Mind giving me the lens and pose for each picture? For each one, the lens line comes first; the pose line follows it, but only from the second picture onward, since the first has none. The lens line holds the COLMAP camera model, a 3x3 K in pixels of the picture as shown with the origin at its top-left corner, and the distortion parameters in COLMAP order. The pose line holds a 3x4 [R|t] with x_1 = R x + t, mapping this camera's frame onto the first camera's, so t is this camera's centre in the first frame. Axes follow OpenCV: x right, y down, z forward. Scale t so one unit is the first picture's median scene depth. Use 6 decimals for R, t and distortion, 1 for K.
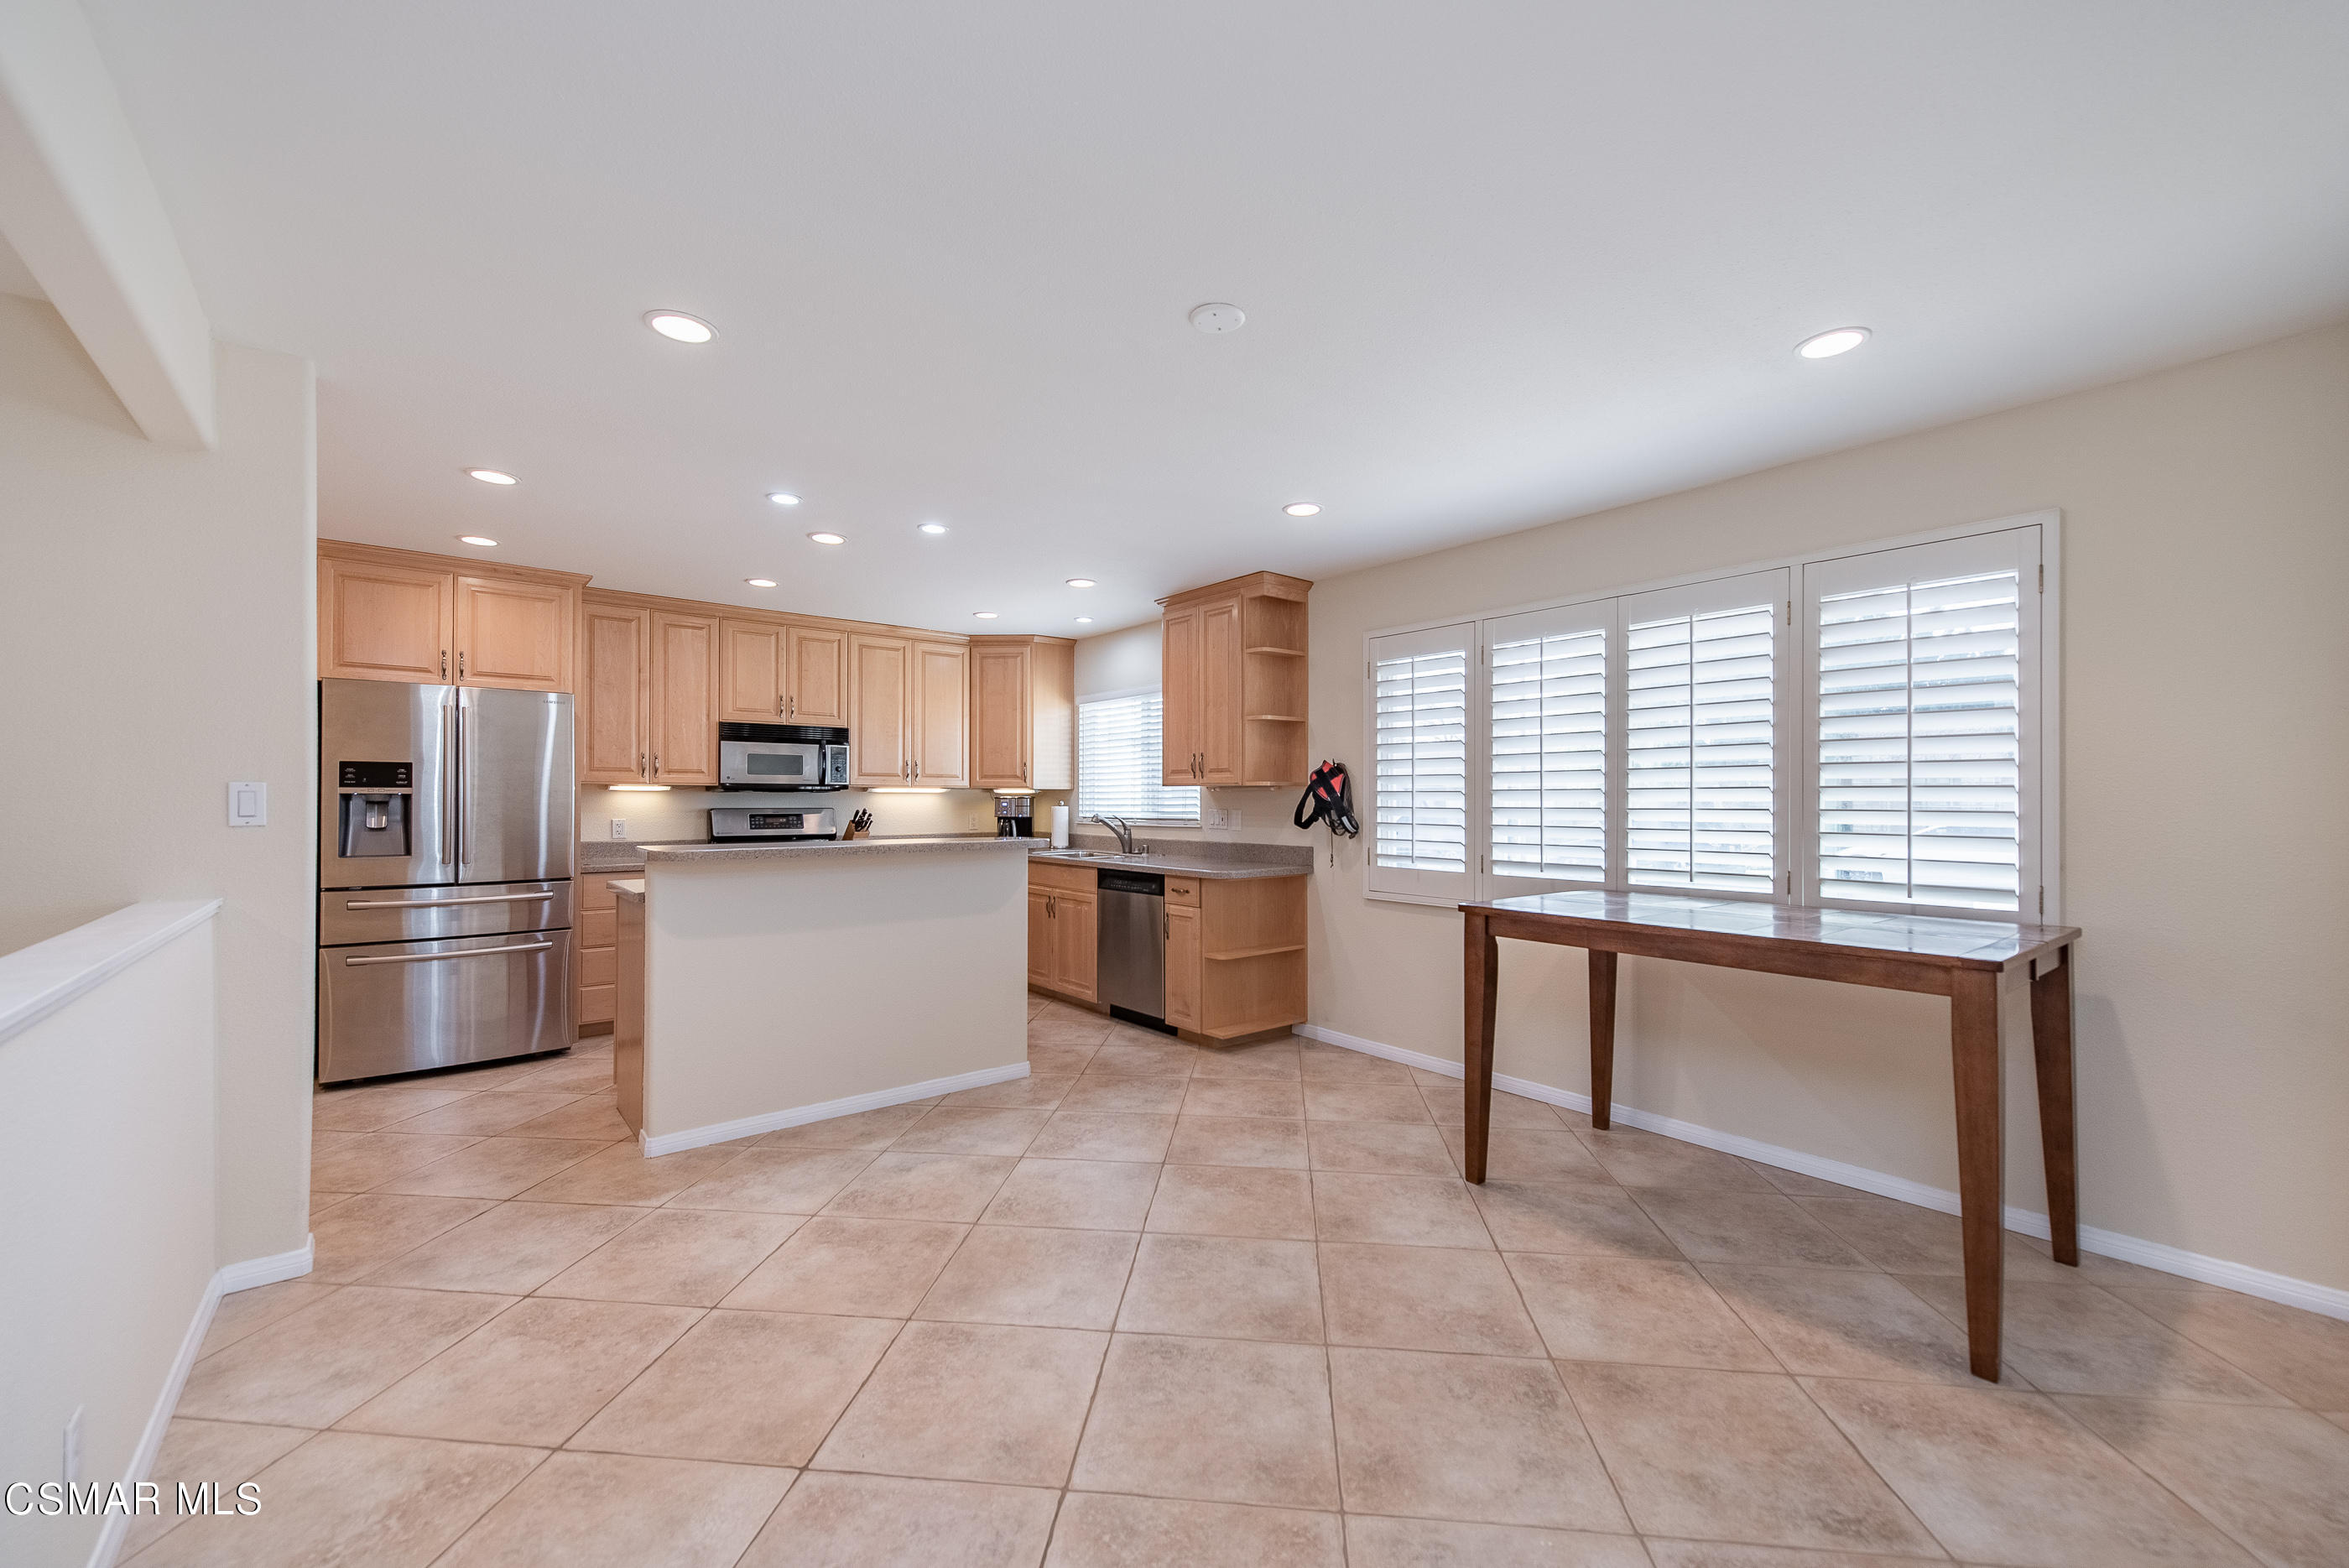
lens RADIAL K [[924.6, 0, 1173.7], [0, 924.6, 795.3], [0, 0, 1]] dist [0.016858, -0.004595]
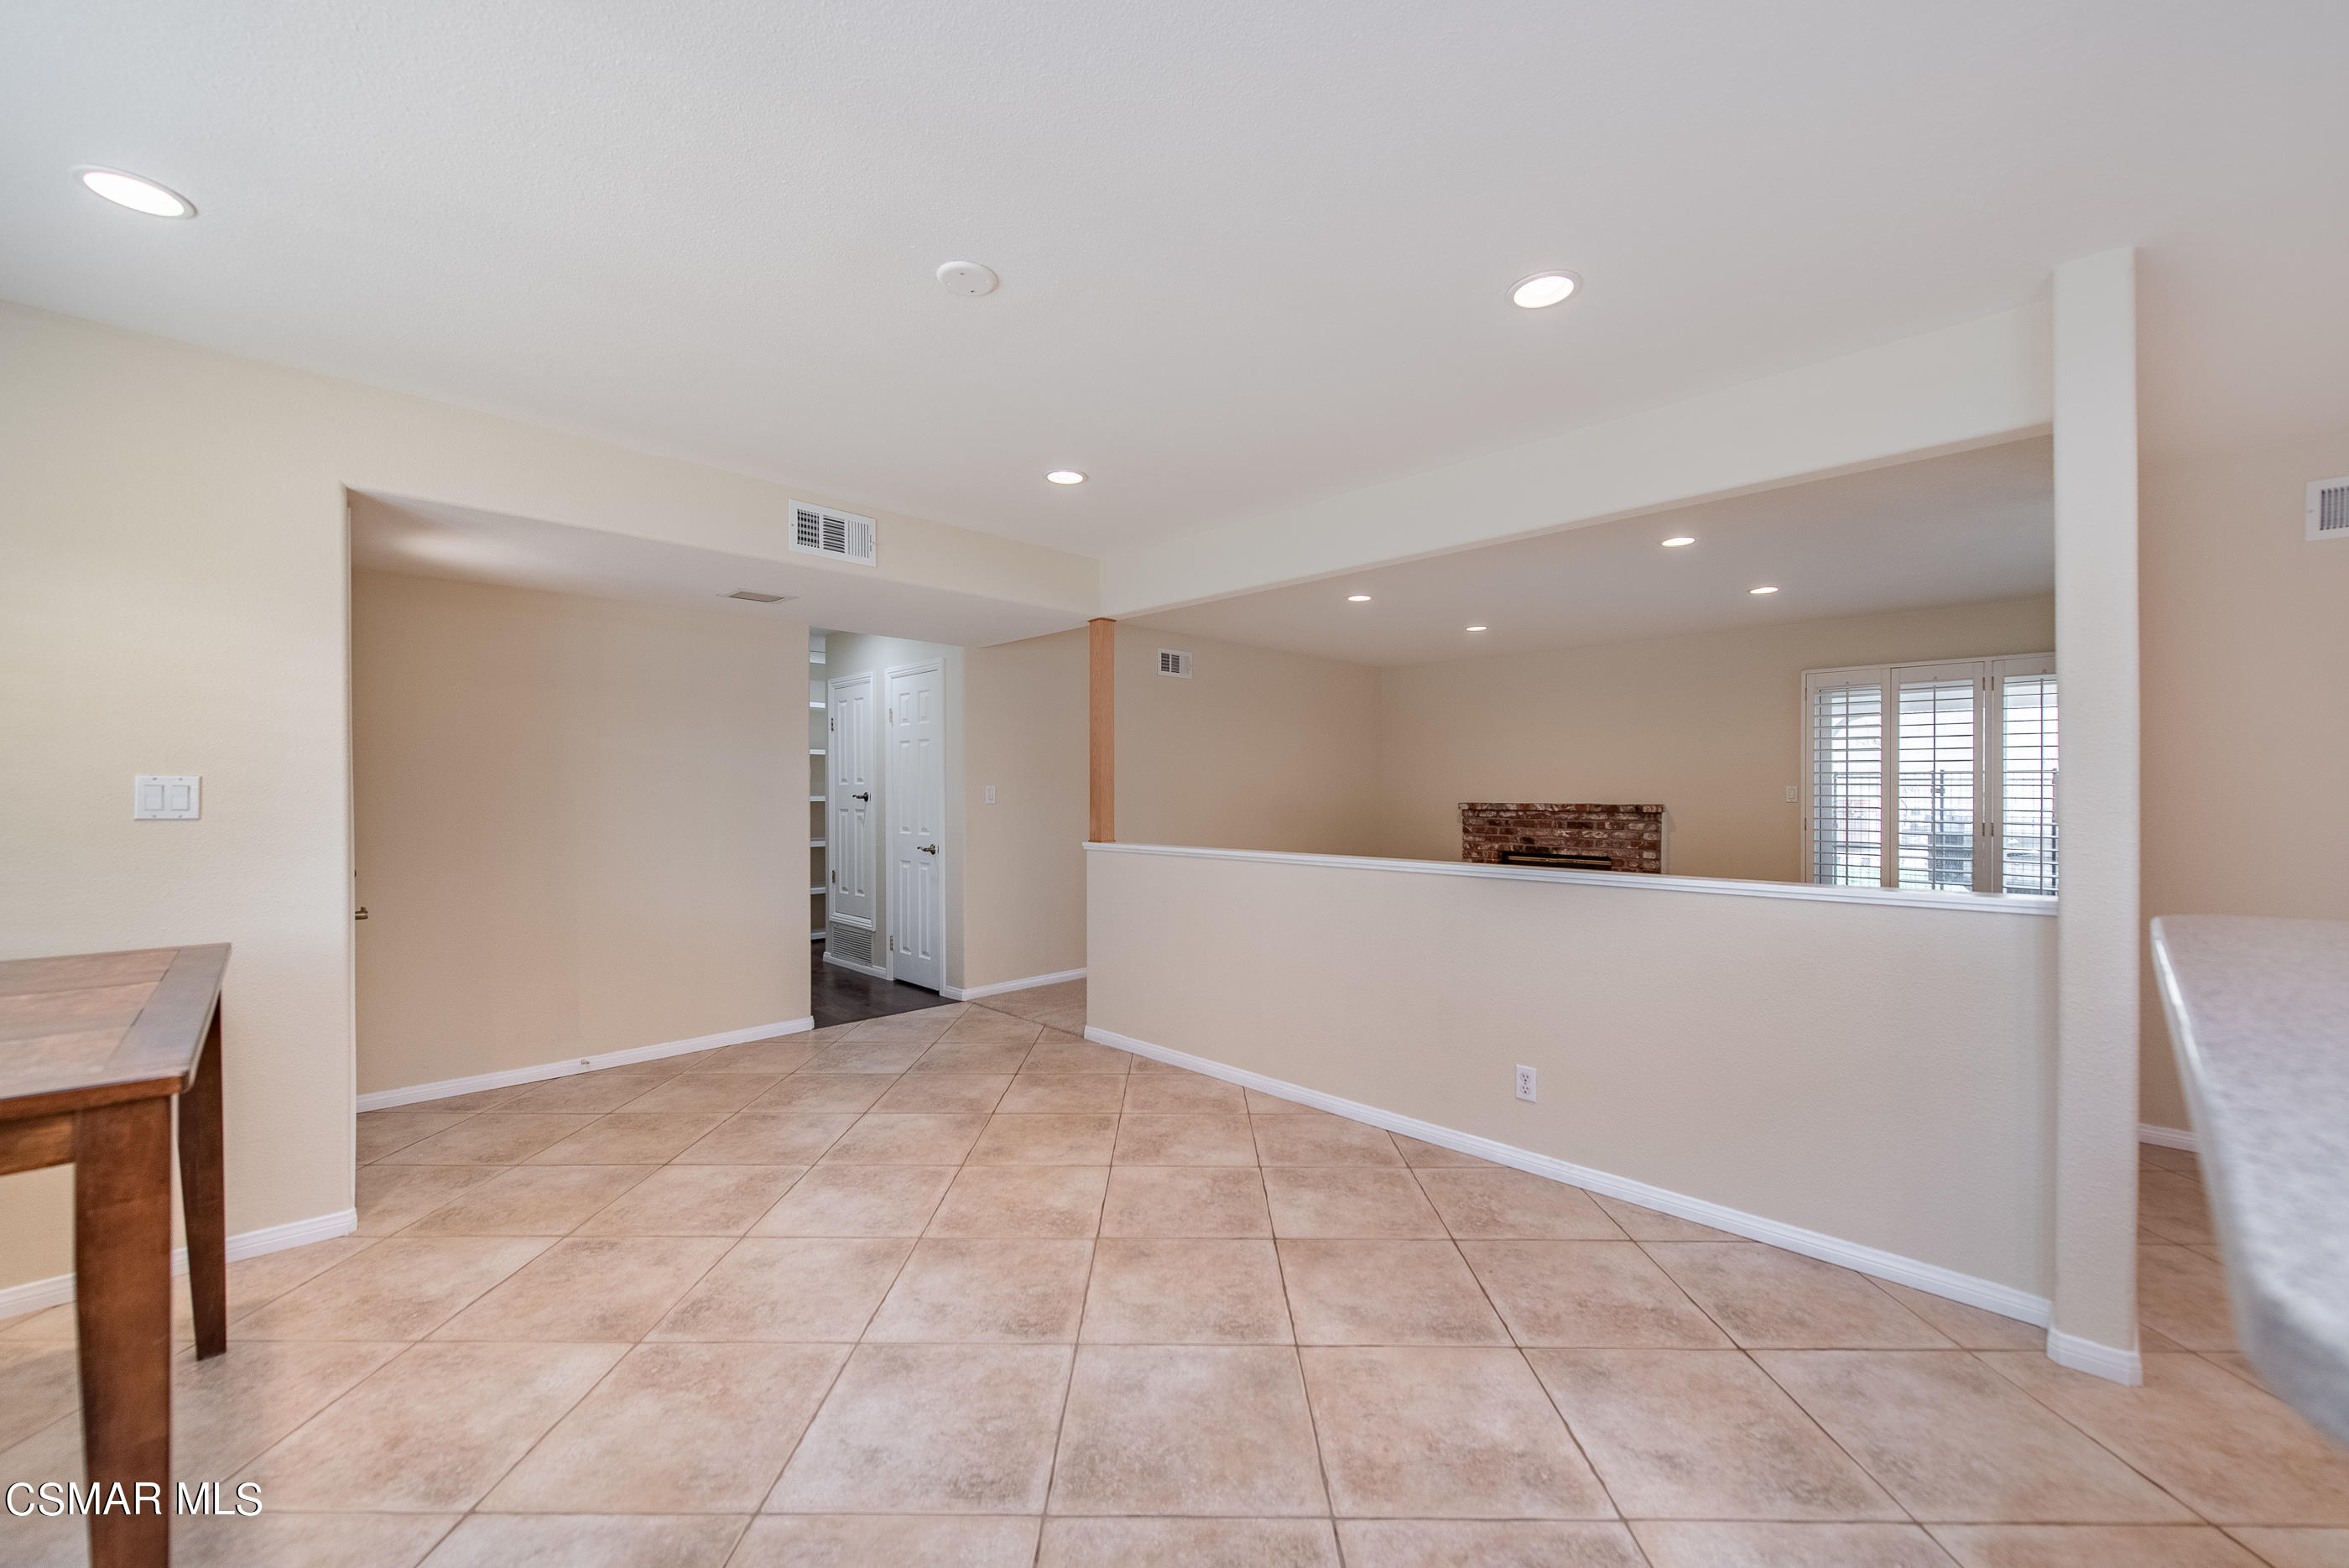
lens RADIAL K [[924.6, 0, 1175.6], [0, 924.6, 802.7], [0, 0, 1]] dist [0.016858, -0.004595]
pose [[-0.994911, -0.001242, -0.100752, -0.037577], [-0.002077, 0.999964, 0.008186, 0.004596], [0.100738, 0.008353, -0.994878, 1.060575]]
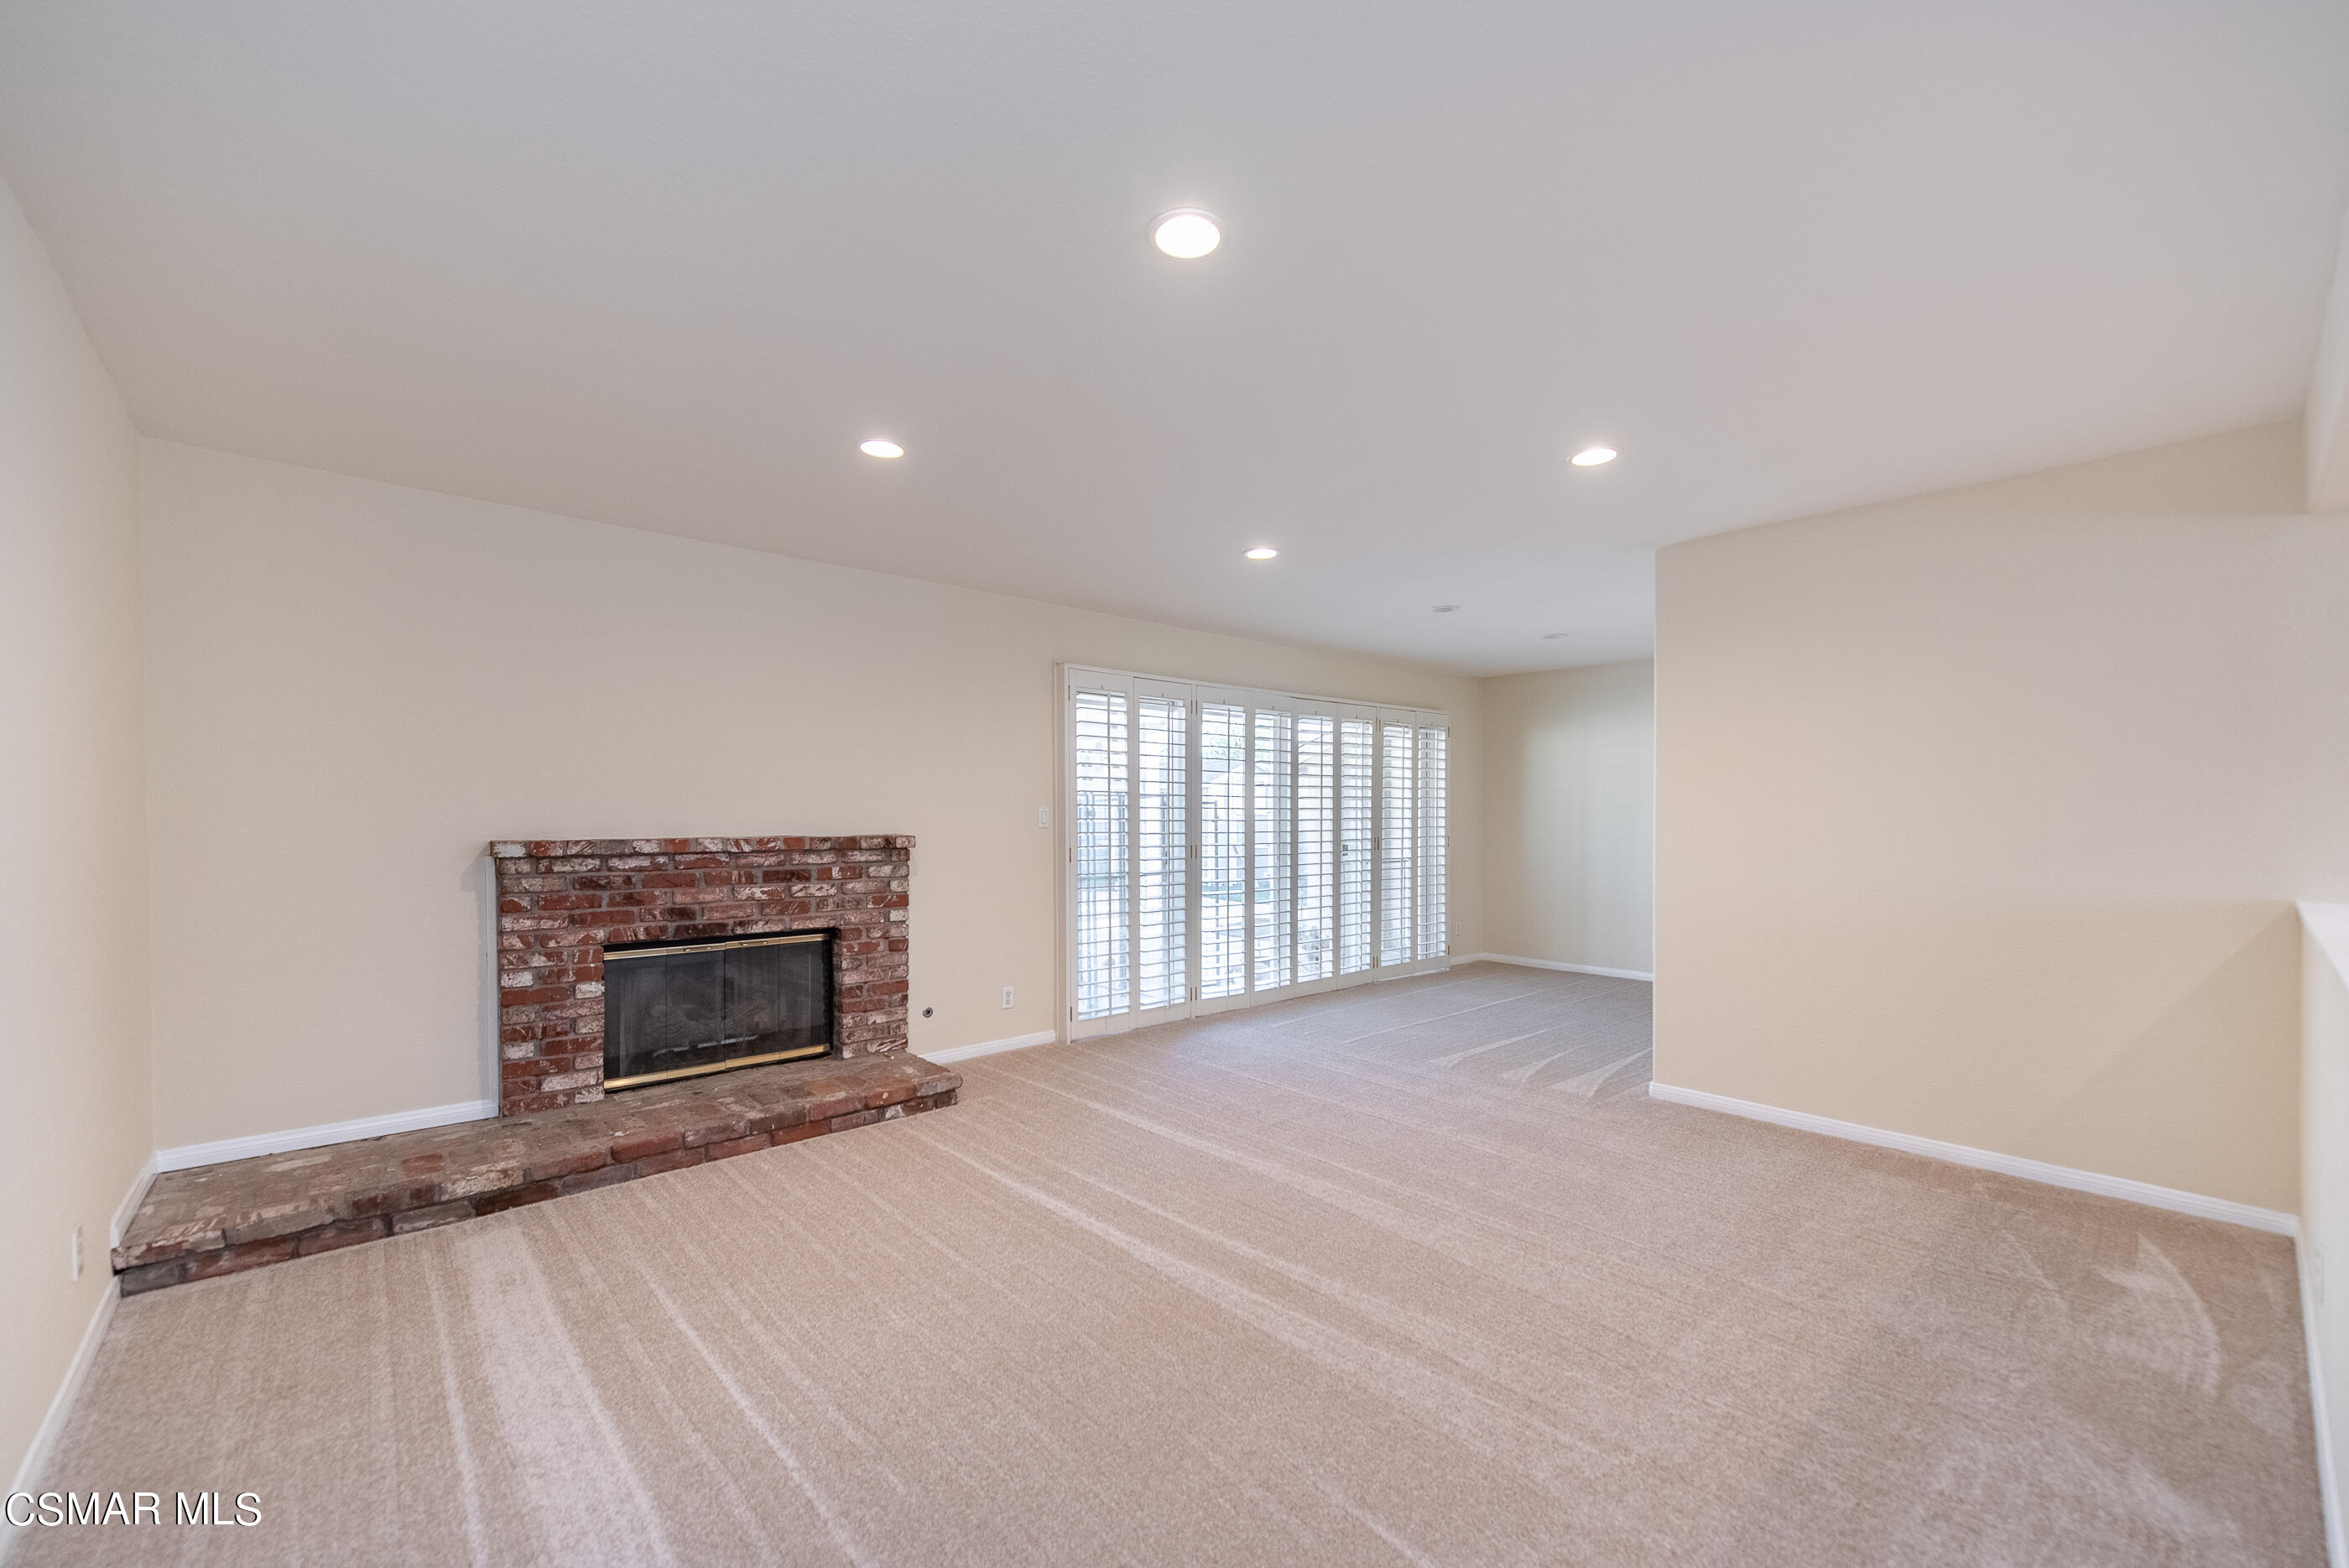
lens RADIAL K [[924.6, 0, 1177.7], [0, 924.6, 835.1], [0, 0, 1]] dist [0.016858, -0.004595]
pose [[0.050253, 0.020659, -0.998523, 0.009136], [0.002912, 0.999779, 0.020831, -0.001280], [0.998732, -0.003955, 0.050181, -0.282724]]
